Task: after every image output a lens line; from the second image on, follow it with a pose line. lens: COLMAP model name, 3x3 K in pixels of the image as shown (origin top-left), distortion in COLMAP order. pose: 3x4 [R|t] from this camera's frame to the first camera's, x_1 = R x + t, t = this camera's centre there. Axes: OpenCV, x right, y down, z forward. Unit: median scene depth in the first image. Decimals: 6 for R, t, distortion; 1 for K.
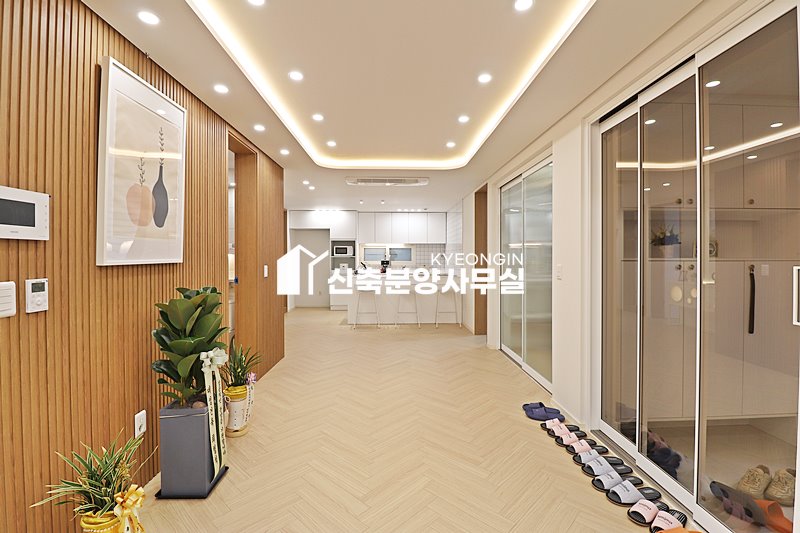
lens RADIAL K [[368.9, 0, 401.8], [0, 368.9, 259.8], [0, 0, 1]] dist [-0.009460, -0.008099]
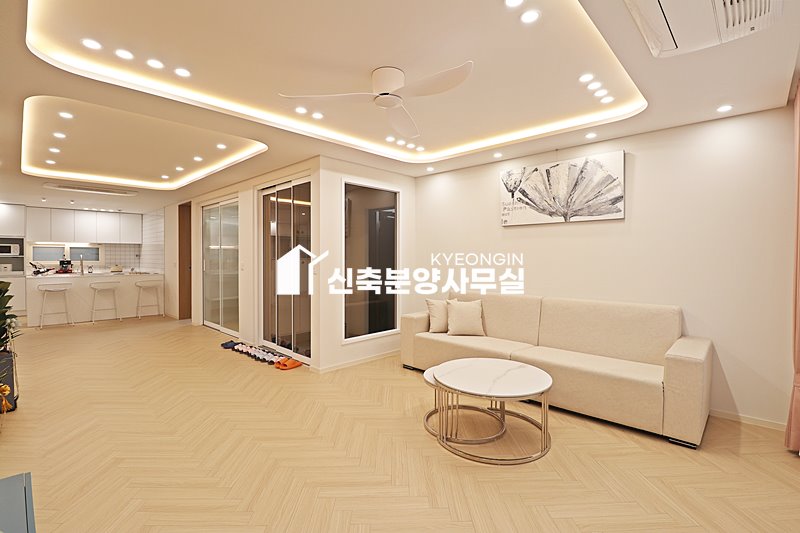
lens RADIAL K [[368.9, 0, 405.8], [0, 368.9, 260.4], [0, 0, 1]] dist [-0.009460, -0.008099]
pose [[0.703573, -0.005427, 0.710602, -0.263184], [0.002591, 0.999984, 0.005072, -0.001217], [-0.710618, -0.001728, 0.703576, -0.765422]]
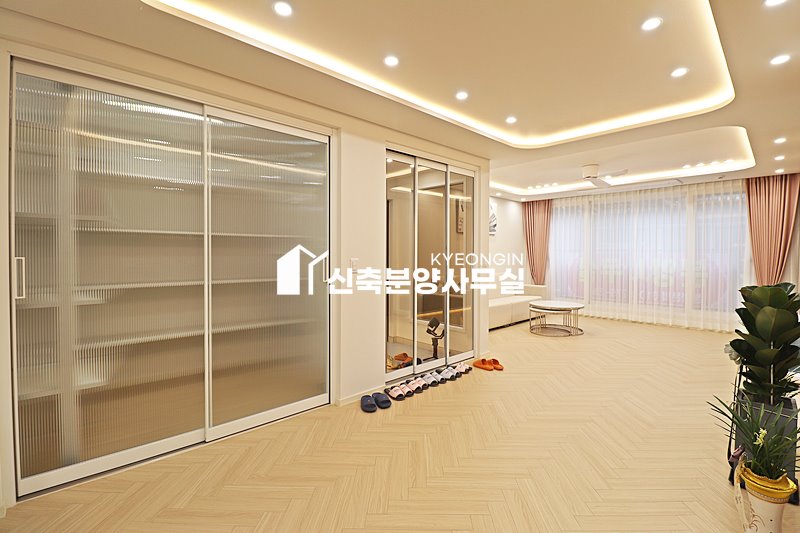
lens RADIAL K [[368.9, 0, 402.4], [0, 368.9, 261.2], [0, 0, 1]] dist [-0.009460, -0.008099]
pose [[-0.672908, -0.014285, 0.739588, -0.394289], [0.003742, 0.999735, 0.022714, -0.002880], [-0.739716, 0.018052, -0.672677, 1.495993]]
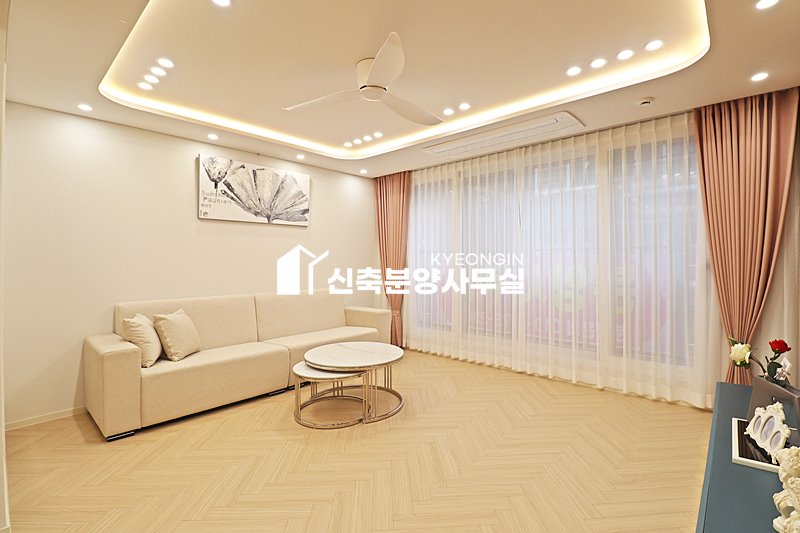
lens RADIAL K [[368.9, 0, 408.6], [0, 368.9, 261.2], [0, 0, 1]] dist [-0.009460, -0.008099]
pose [[-0.731639, 0.003474, 0.681683, -0.308222], [0.009186, 0.999946, 0.004764, 0.014748], [-0.681630, 0.009747, -0.731632, 0.284324]]
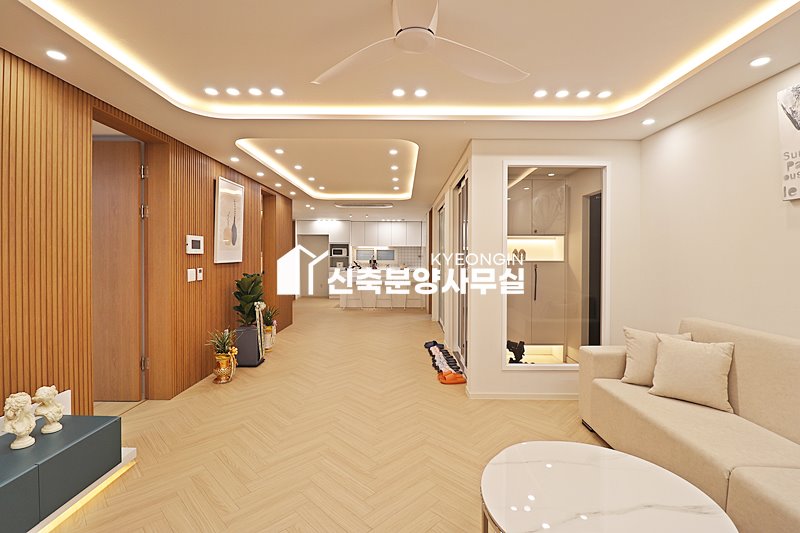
lens RADIAL K [[368.9, 0, 405.3], [0, 368.9, 259.3], [0, 0, 1]] dist [-0.009460, -0.008099]
pose [[0.999881, 0.004474, -0.014772, 0.241326], [-0.004439, 0.999987, 0.002394, -0.010945], [0.014782, -0.002328, 0.999888, -0.734323]]
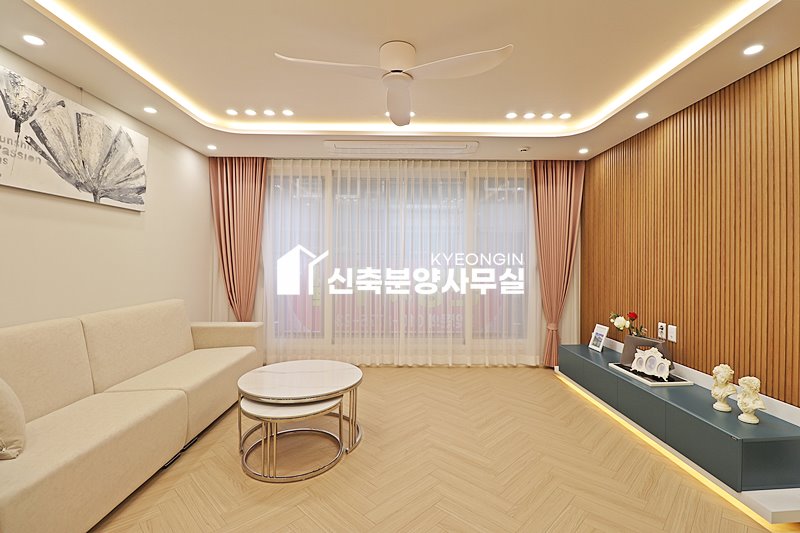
lens RADIAL K [[368.9, 0, 405.6], [0, 368.9, 261.2], [0, 0, 1]] dist [-0.009460, -0.008099]
pose [[-0.999911, -0.004407, 0.012598, 0.222269], [-0.004324, 0.999969, 0.006571, 0.004597], [-0.012627, 0.006515, -0.999899, 0.463632]]
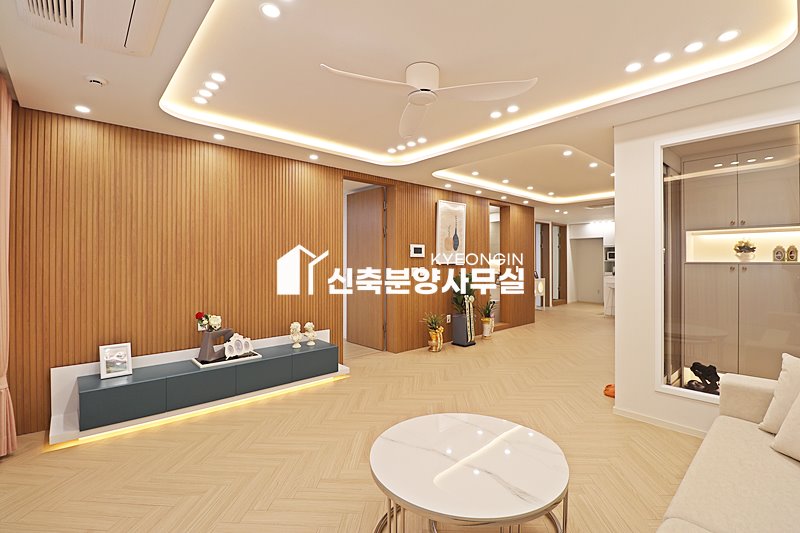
lens RADIAL K [[368.9, 0, 405.7], [0, 368.9, 259.6], [0, 0, 1]] dist [-0.009460, -0.008099]
pose [[0.652146, -0.003869, -0.758084, 0.775627], [-0.004511, 0.999949, -0.008984, 0.003308], [0.758080, 0.009279, 0.652095, -0.708429]]
